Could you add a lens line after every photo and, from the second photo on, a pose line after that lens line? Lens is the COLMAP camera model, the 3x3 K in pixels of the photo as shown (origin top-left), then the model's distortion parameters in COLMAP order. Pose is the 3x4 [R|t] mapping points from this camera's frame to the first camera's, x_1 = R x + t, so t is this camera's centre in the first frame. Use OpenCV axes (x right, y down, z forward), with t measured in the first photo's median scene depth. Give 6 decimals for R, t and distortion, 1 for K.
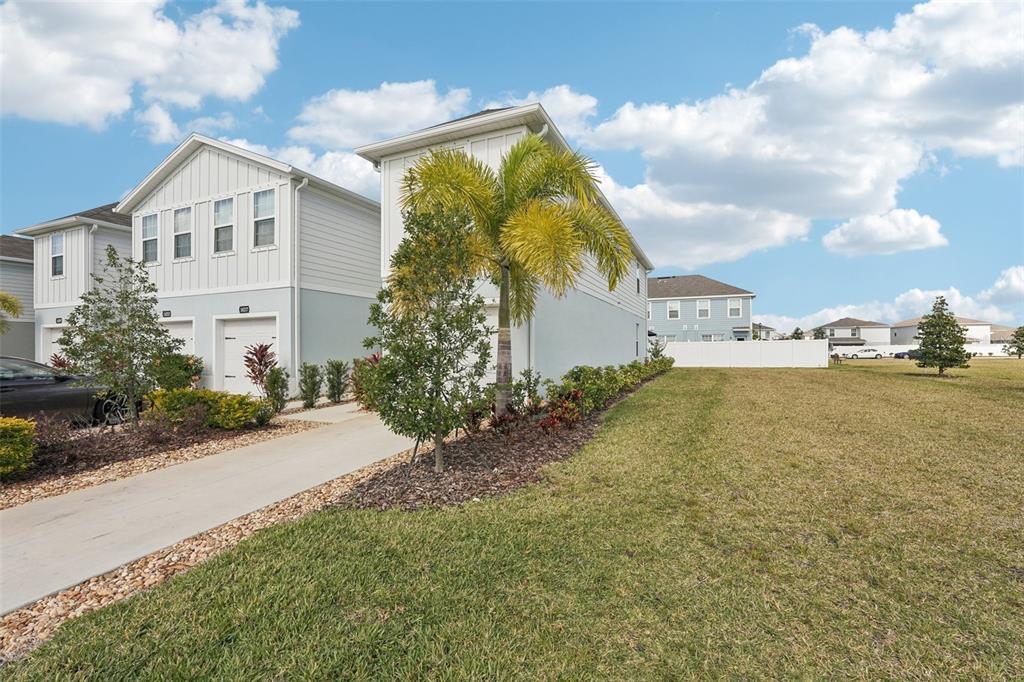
lens RADIAL K [[453.3, 0, 509.4], [0, 453.3, 343.1], [0, 0, 1]] dist [-0.000754, 0.000002]
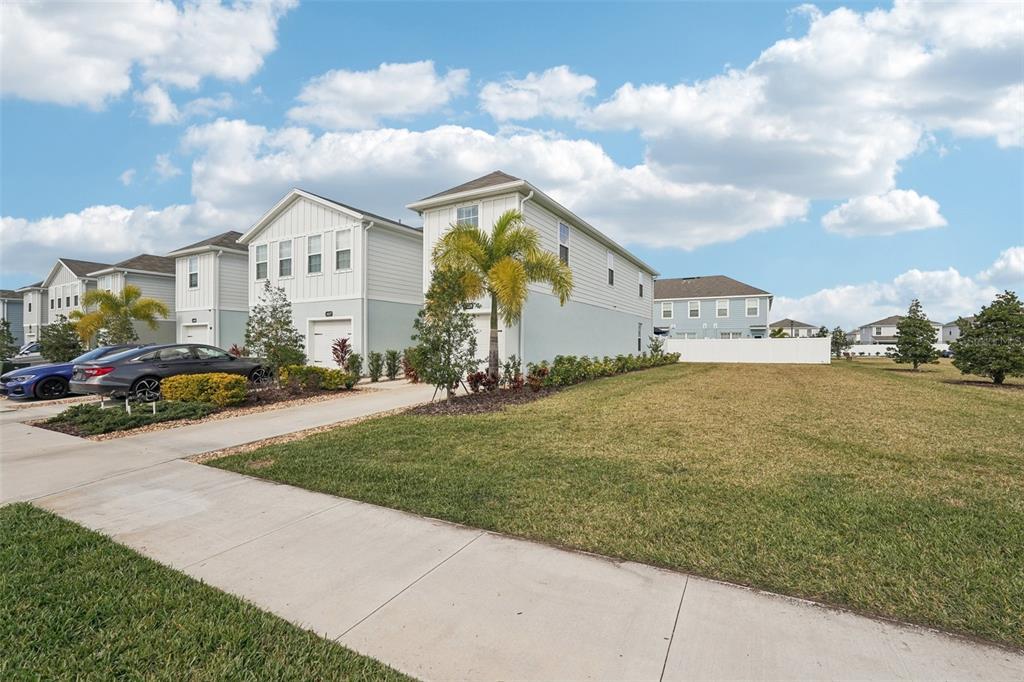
lens RADIAL K [[453.3, 0, 509.4], [0, 453.3, 343.1], [0, 0, 1]] dist [-0.000754, 0.000002]
pose [[0.995114, 0.007281, -0.098468, 0.124858], [-0.006466, 0.999942, 0.008598, 0.001520], [0.098525, -0.007919, 0.995103, -0.384843]]
